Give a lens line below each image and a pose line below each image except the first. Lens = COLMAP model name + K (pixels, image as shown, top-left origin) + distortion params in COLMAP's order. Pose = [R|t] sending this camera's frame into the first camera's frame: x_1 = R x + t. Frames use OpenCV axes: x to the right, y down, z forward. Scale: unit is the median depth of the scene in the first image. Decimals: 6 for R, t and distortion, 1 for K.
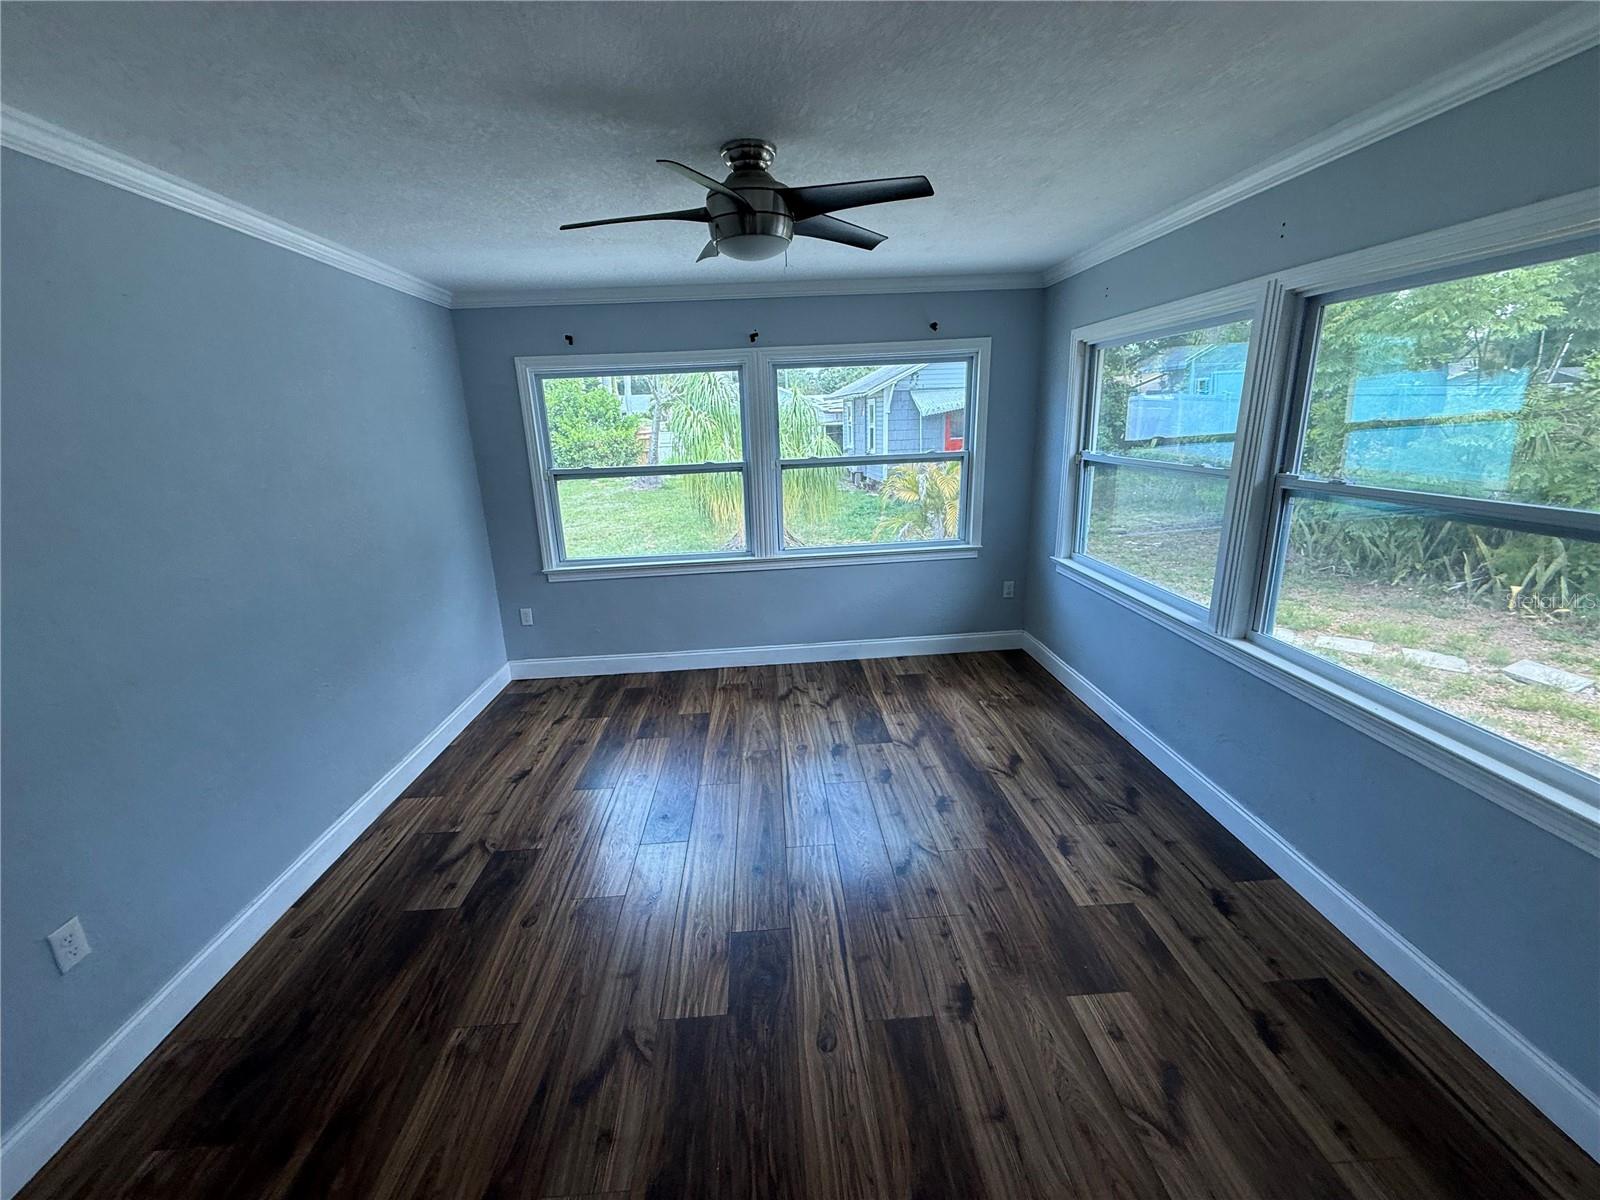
lens RADIAL K [[637.8, 0, 795.4], [0, 637.8, 601.7], [0, 0, 1]] dist [-0.001206, -0.000475]
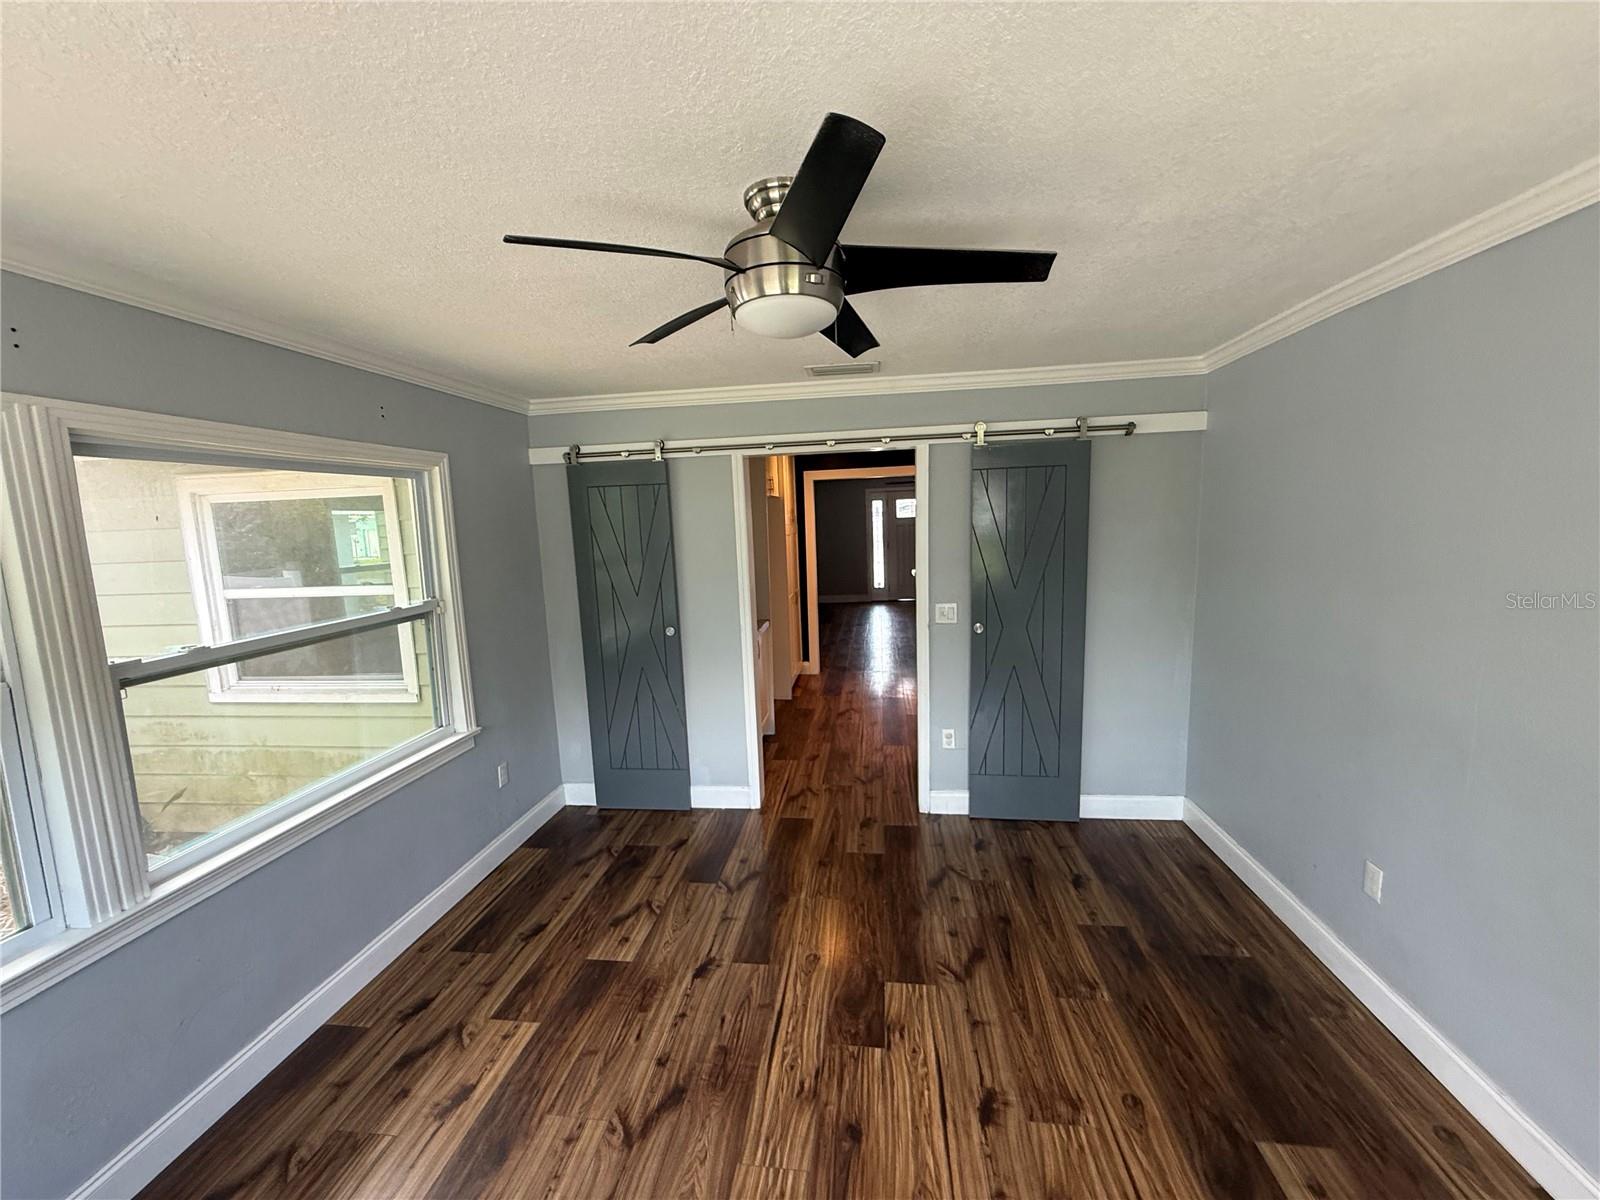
lens RADIAL K [[637.8, 0, 795.4], [0, 637.8, 601.7], [0, 0, 1]] dist [-0.001206, -0.000475]
pose [[-0.980395, 0.045794, 0.191648, -0.200626], [0.119305, 0.912029, 0.392389, -0.541637], [-0.156820, 0.407561, -0.899612, 1.771602]]
